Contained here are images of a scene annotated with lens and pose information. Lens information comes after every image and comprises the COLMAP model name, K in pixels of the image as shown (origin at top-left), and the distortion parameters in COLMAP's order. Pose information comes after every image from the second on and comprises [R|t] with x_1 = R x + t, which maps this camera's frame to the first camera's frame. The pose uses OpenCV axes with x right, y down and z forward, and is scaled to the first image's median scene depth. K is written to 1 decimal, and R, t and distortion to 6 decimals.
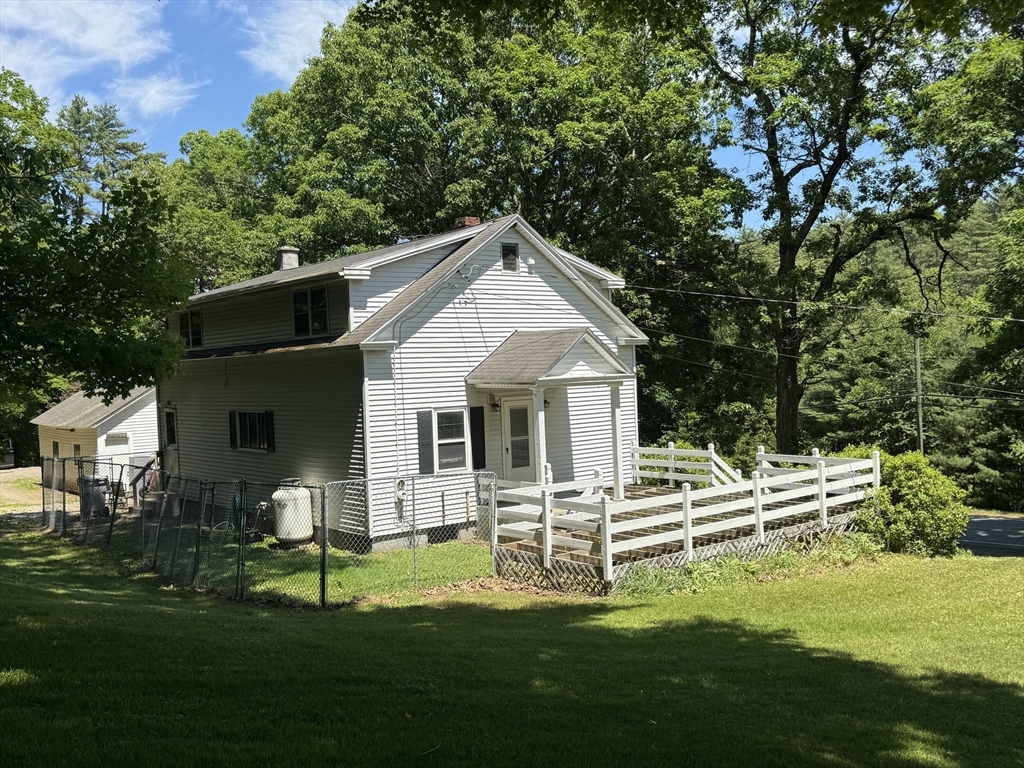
lens RADIAL K [[954.8, 0, 511.8], [0, 954.8, 383.8], [0, 0, 1]] dist [-0.002128, 0.000000]
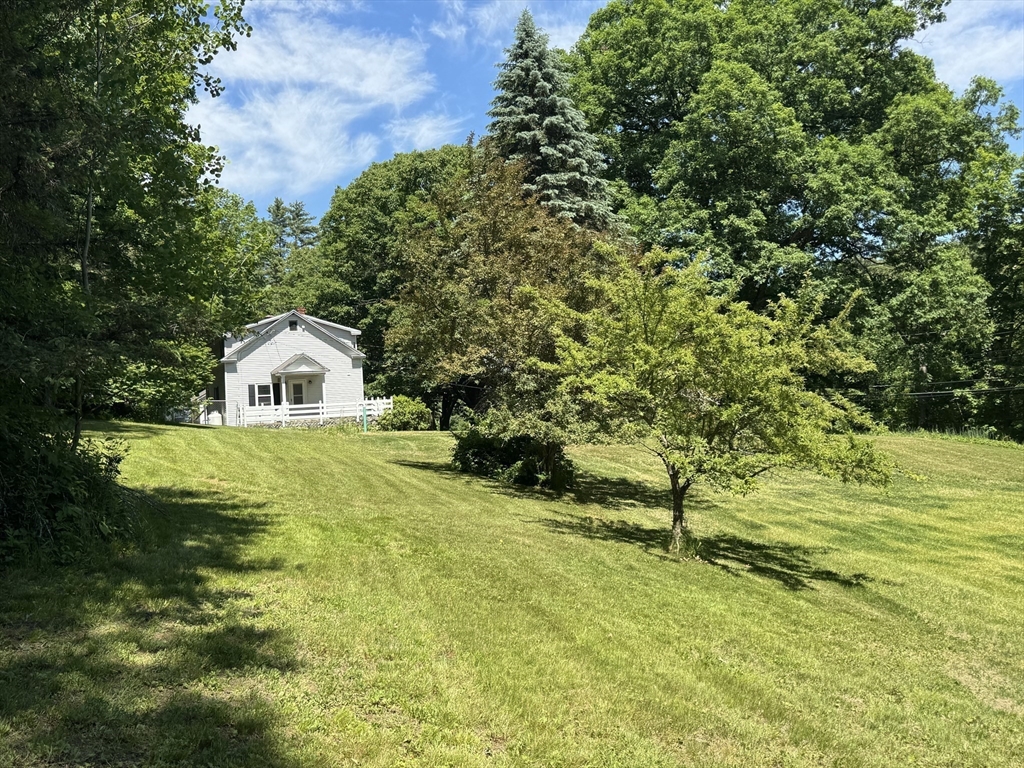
lens RADIAL K [[954.8, 0, 512.4], [0, 954.8, 384.7], [0, 0, 1]] dist [-0.002128, 0.000000]
pose [[0.956679, -0.014084, -0.290803, 1.430745], [0.010294, 0.999841, -0.014560, 0.077554], [0.290962, 0.010936, 0.956672, -1.417816]]
